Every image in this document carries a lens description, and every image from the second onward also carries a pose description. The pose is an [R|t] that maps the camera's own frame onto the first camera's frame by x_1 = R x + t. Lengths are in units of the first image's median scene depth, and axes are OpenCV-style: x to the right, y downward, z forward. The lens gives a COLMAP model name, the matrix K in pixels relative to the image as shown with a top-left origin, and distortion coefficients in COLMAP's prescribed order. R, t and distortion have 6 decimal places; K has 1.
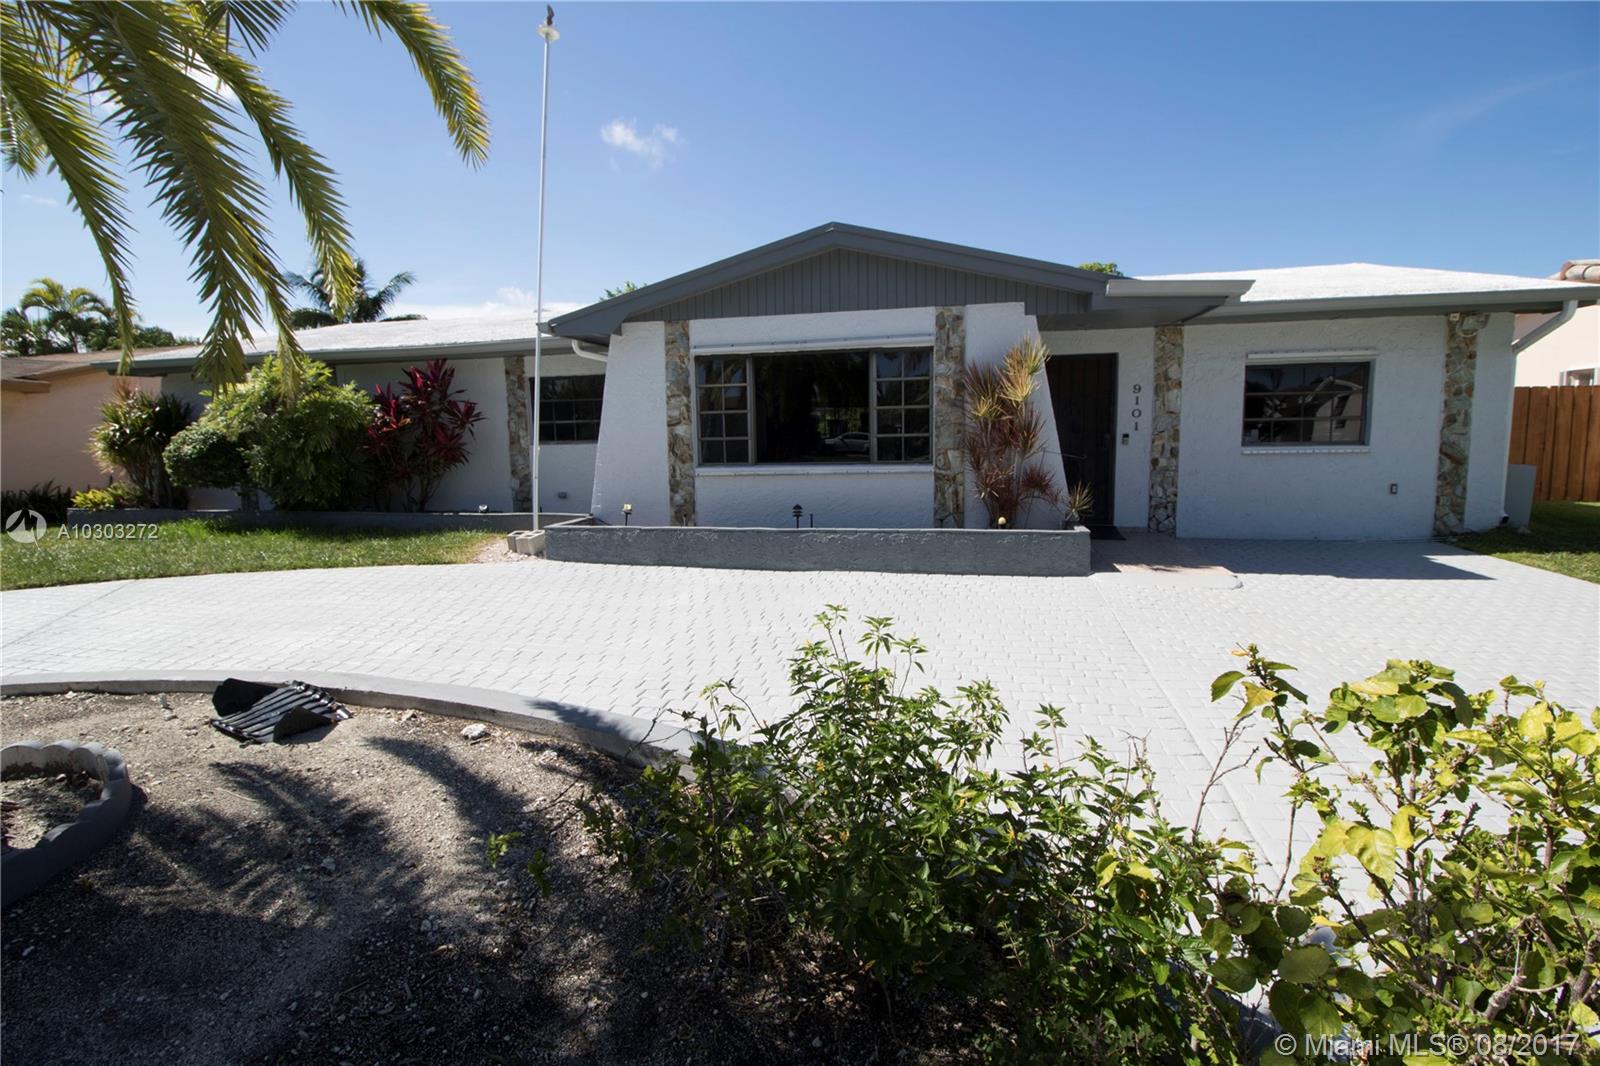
lens RADIAL K [[754.9, 0, 800.0], [0, 754.9, 533.0], [0, 0, 1]] dist [-0.001336, -0.011617]
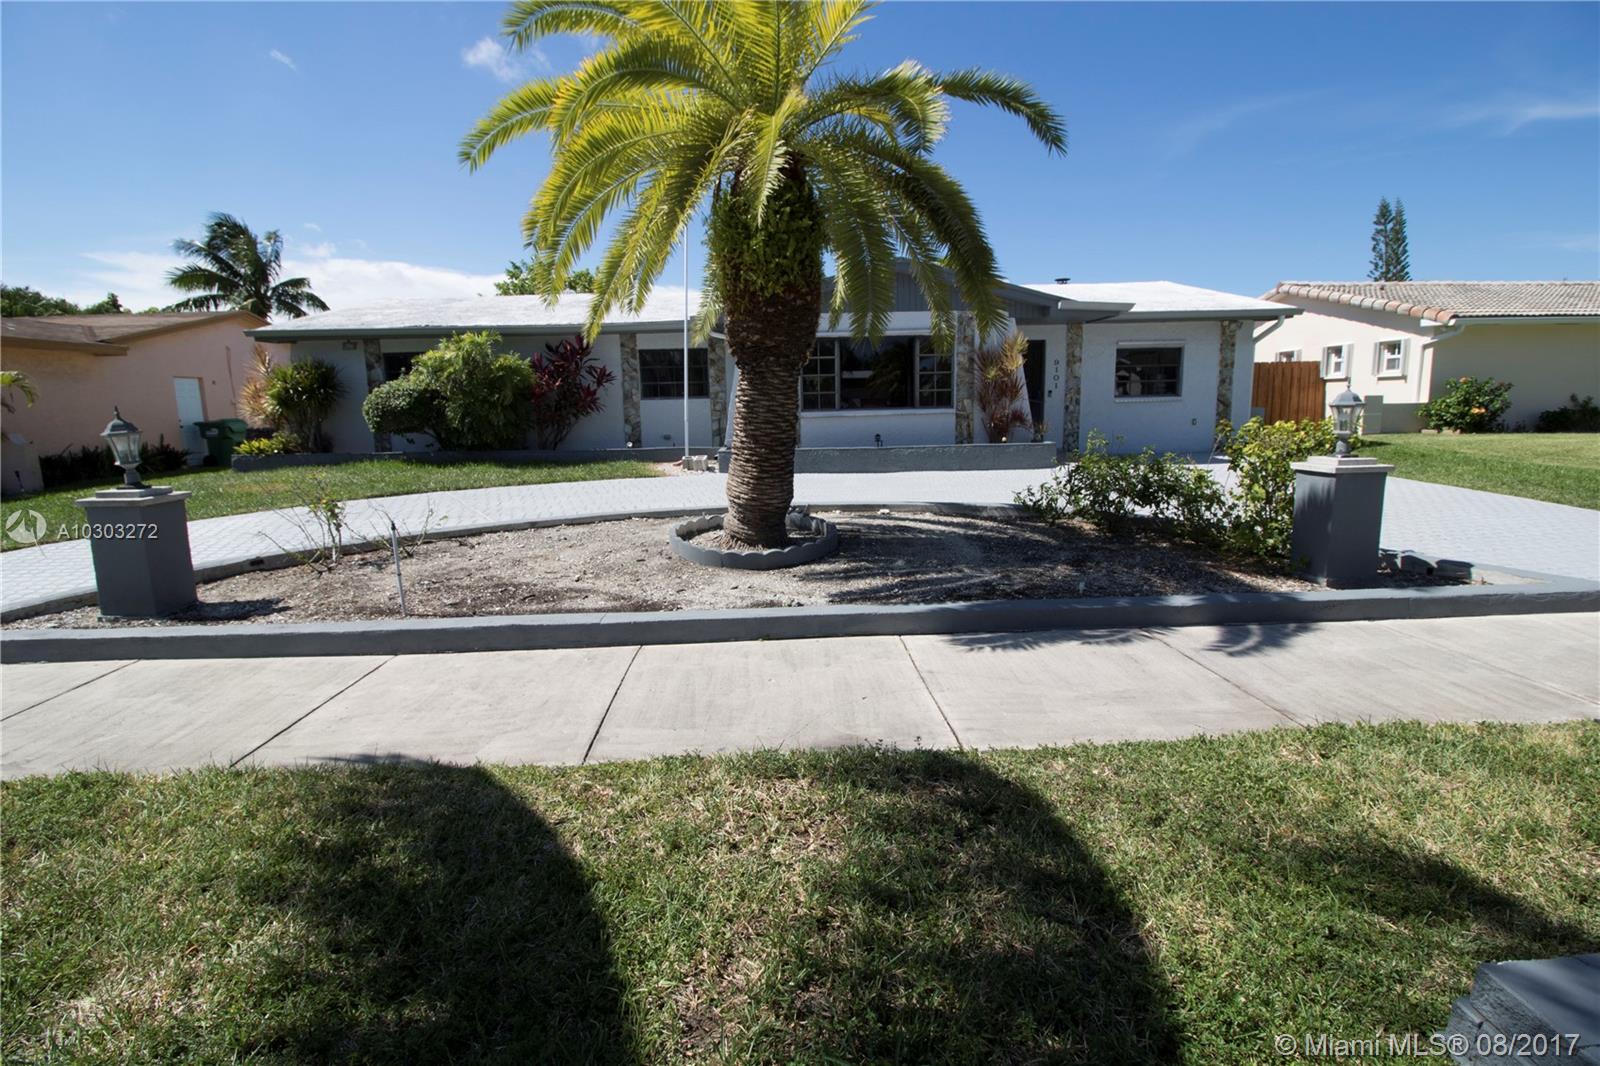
lens RADIAL K [[766.9, 0, 800.0], [0, 766.9, 533.0], [0, 0, 1]] dist [-0.000818, -0.000508]
pose [[0.970275, -0.043458, 0.238072, -0.524131], [0.035293, 0.998637, 0.038454, 0.097519], [-0.239419, -0.028909, 0.970486, -0.506234]]
